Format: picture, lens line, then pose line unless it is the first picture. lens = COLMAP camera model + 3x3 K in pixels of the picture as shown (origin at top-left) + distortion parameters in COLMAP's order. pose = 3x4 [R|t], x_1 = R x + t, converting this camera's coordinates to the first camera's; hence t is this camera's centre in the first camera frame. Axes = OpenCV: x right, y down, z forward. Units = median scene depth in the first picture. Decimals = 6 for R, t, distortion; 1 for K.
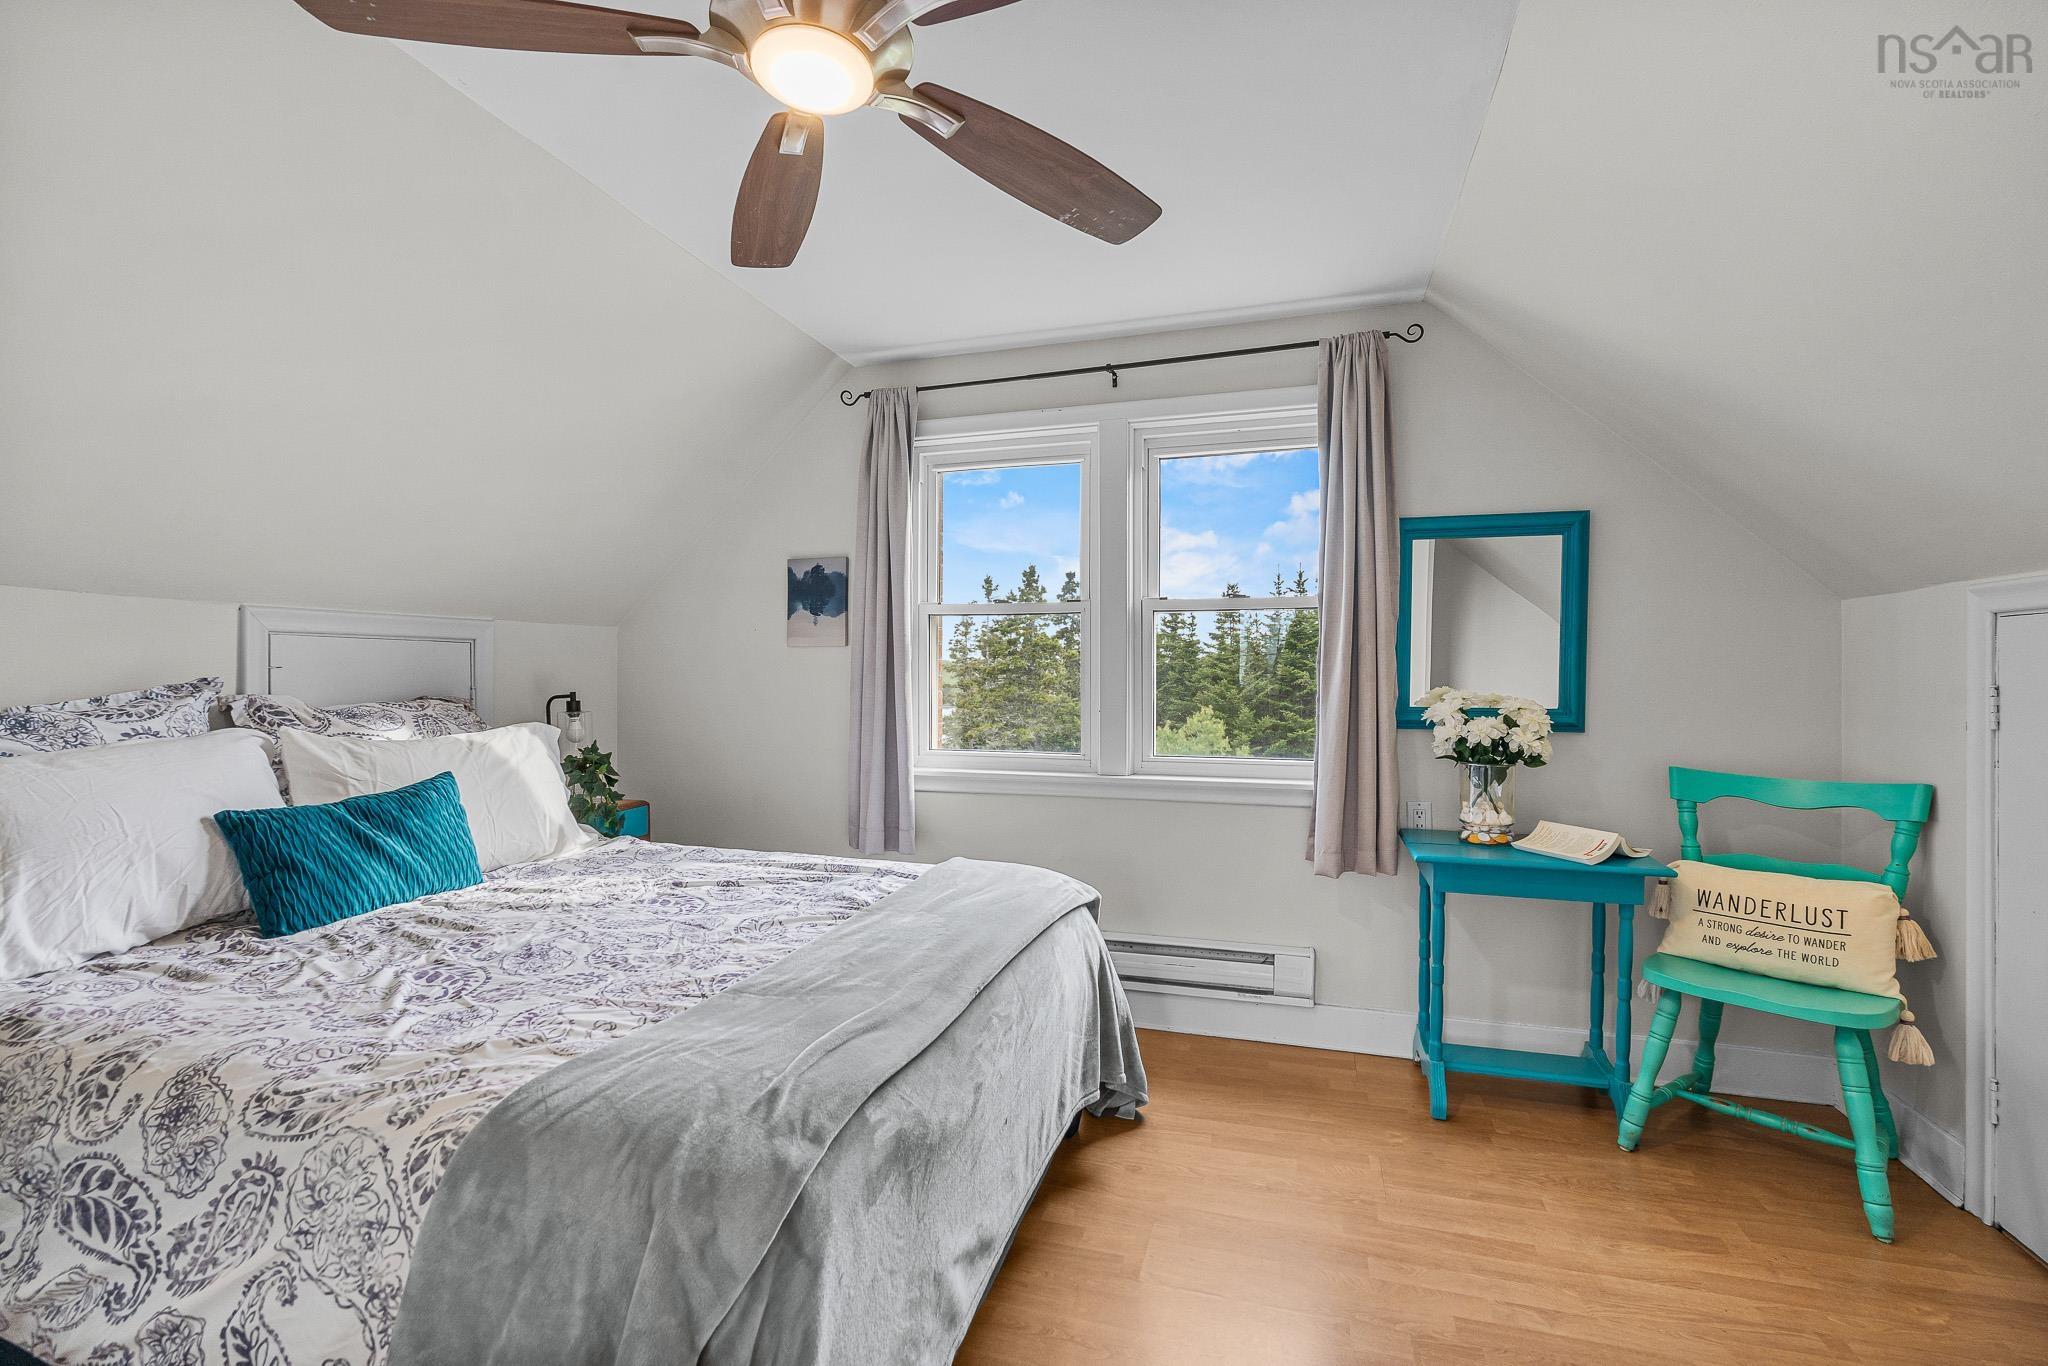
lens RADIAL K [[898.4, 0, 1026.8], [0, 898.4, 676.3], [0, 0, 1]] dist [-0.005771, 0.000921]
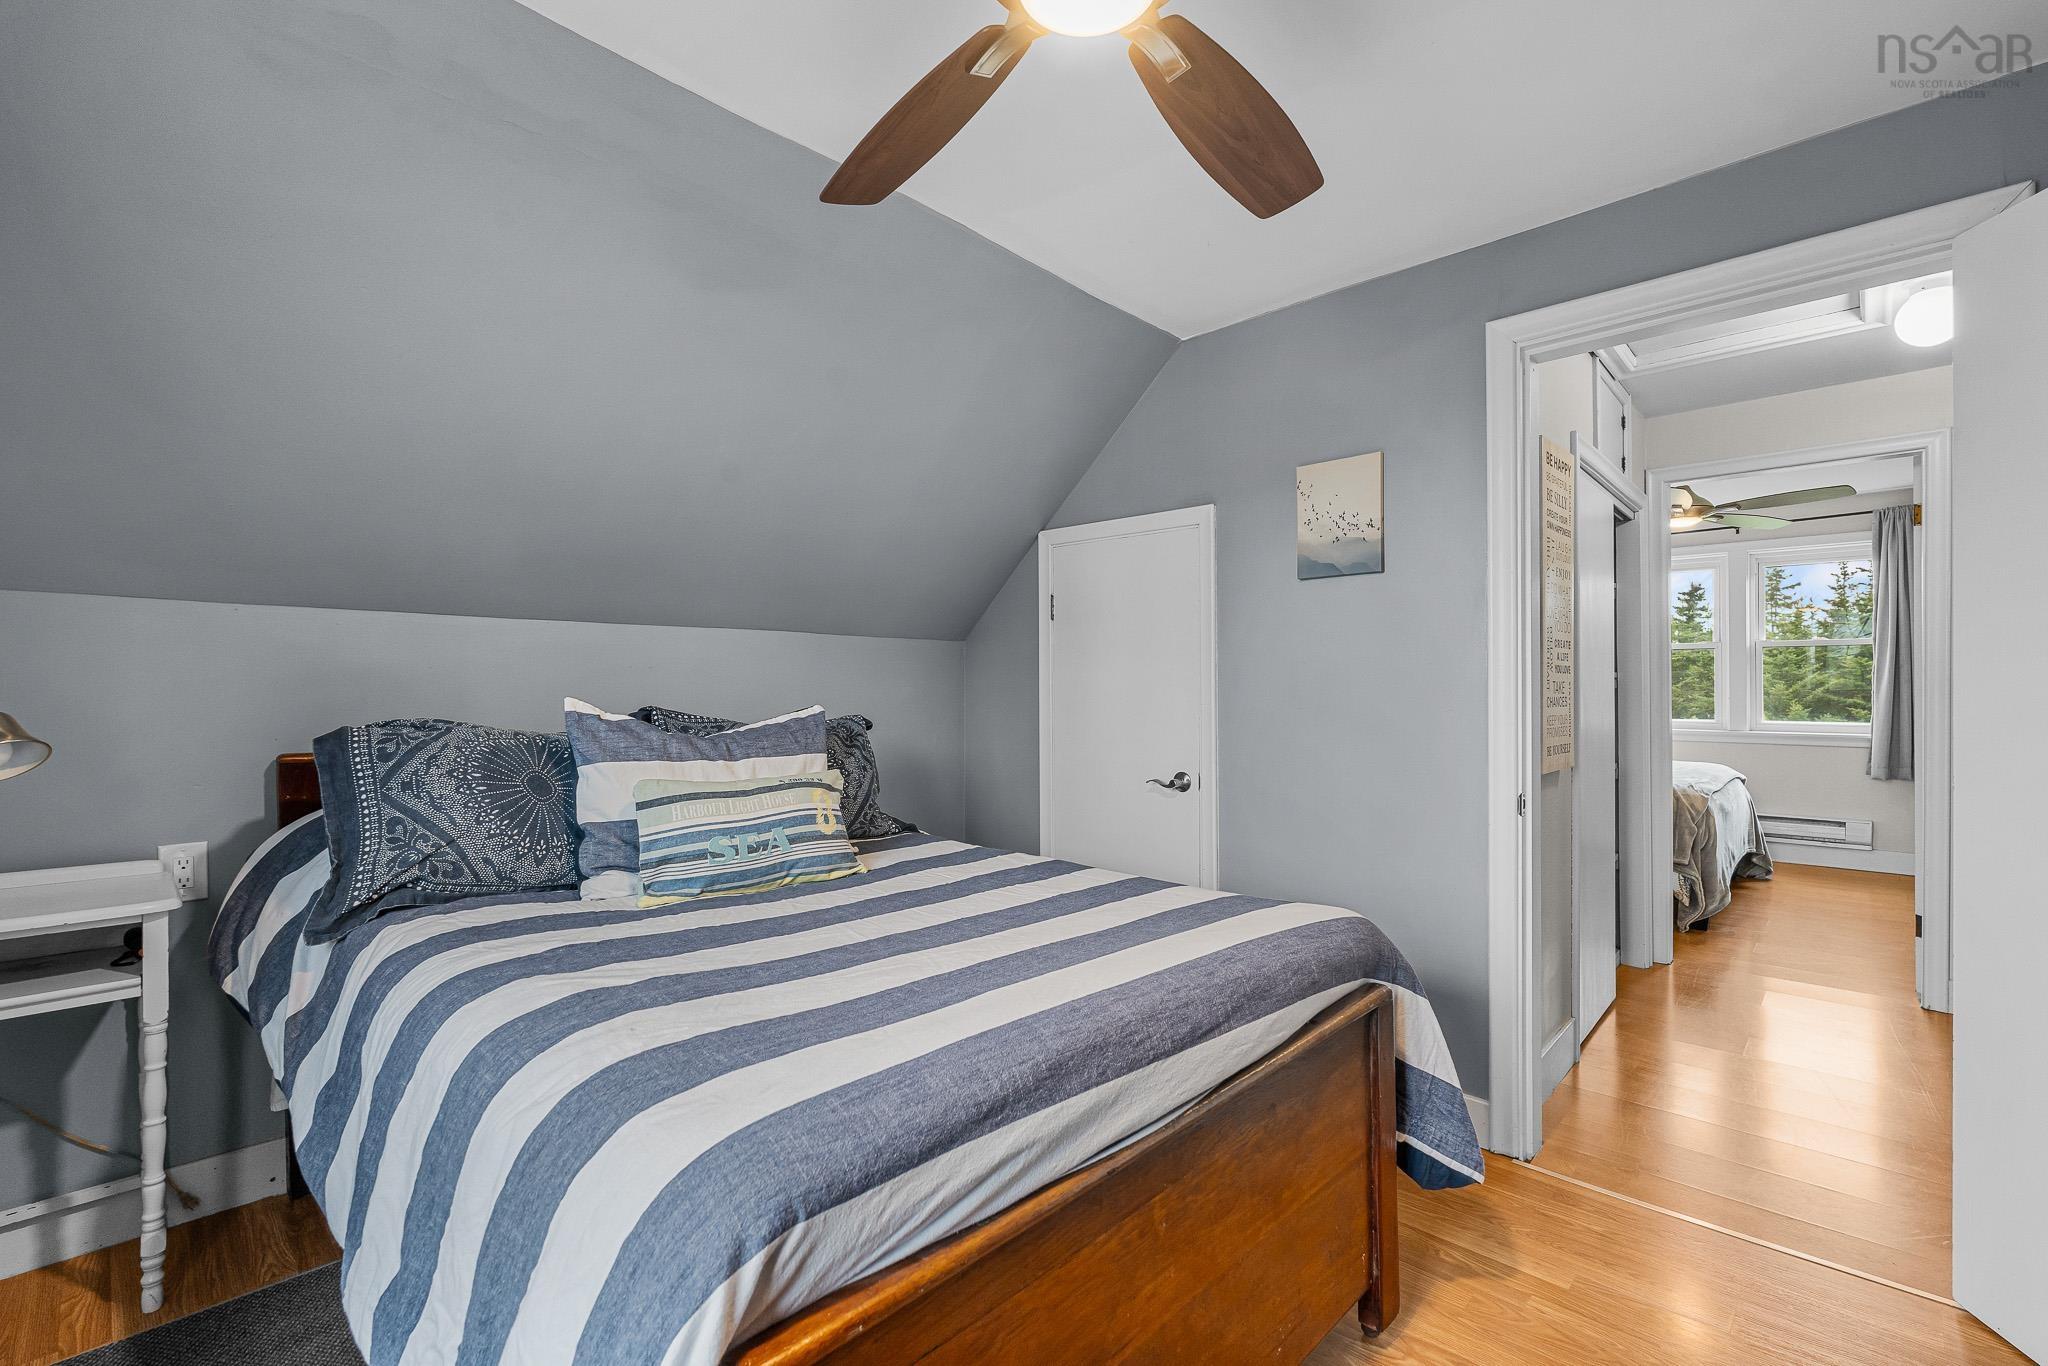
lens RADIAL K [[898.4, 0, 1017.4], [0, 898.4, 684.6], [0, 0, 1]] dist [-0.005771, 0.000921]
pose [[0.890224, -0.008421, -0.455445, -0.440830], [0.013357, 0.999882, 0.007621, -0.029083], [0.455327, -0.012868, 0.890231, -1.557256]]
